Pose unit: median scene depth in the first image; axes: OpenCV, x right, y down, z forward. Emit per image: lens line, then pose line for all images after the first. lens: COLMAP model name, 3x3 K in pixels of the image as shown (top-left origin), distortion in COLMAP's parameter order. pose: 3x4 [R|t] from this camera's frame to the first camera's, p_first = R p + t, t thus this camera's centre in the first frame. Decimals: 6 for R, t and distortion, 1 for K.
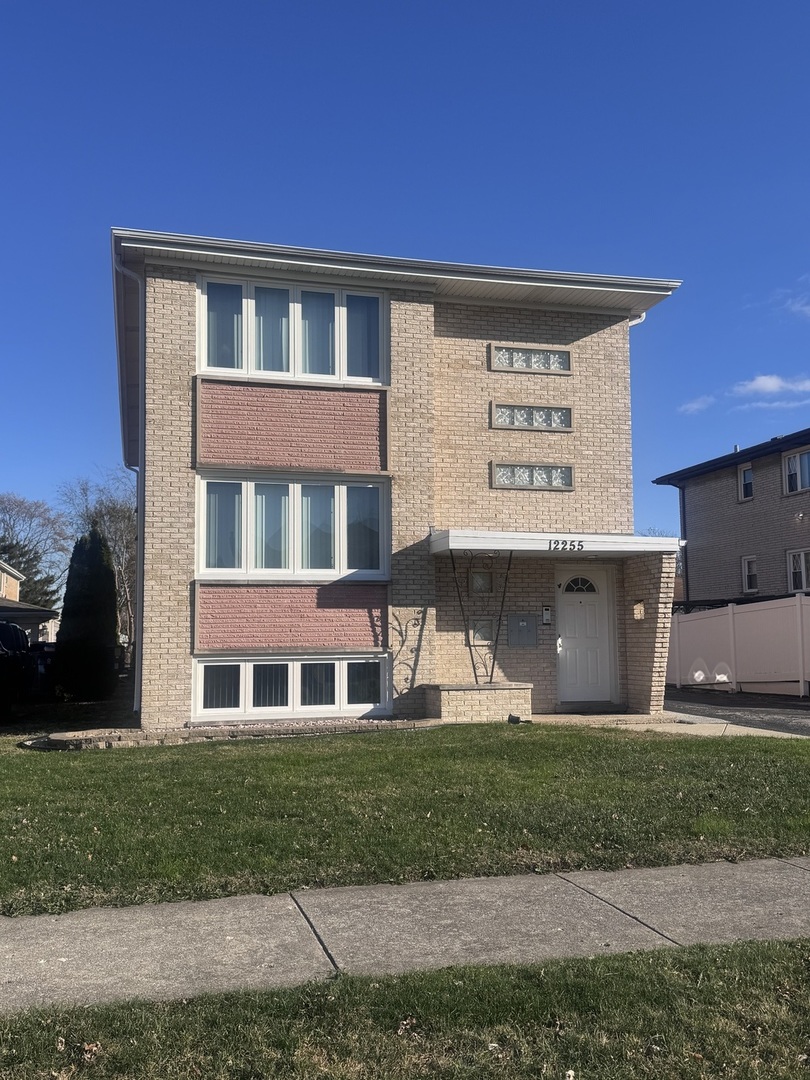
lens RADIAL K [[1030.0, 0, 407.0], [0, 1030.0, 534.4], [0, 0, 1]] dist [0.125449, 0.000000]
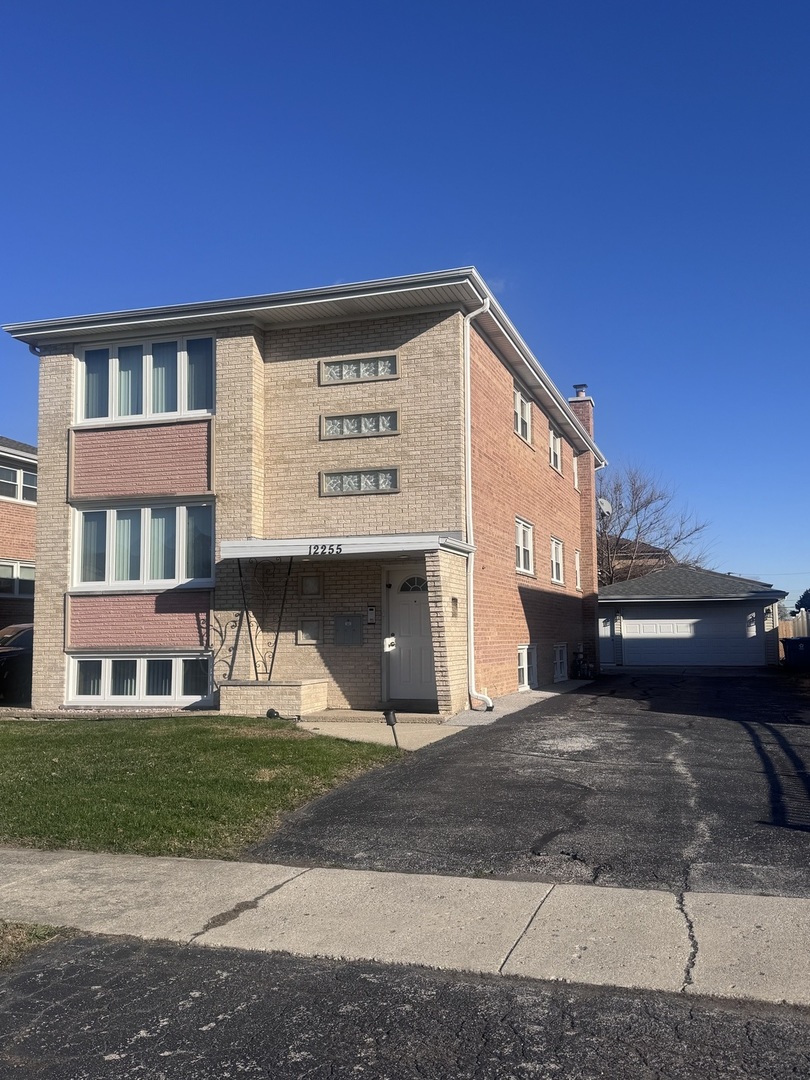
lens RADIAL K [[966.0, 0, 405.2], [0, 966.0, 544.5], [0, 0, 1]] dist [0.079153, -0.007106]
pose [[0.837938, -0.049883, -0.543481, 0.731310], [0.059598, 0.998222, 0.000268, 0.009794], [0.542501, -0.032615, 0.839422, 0.219827]]
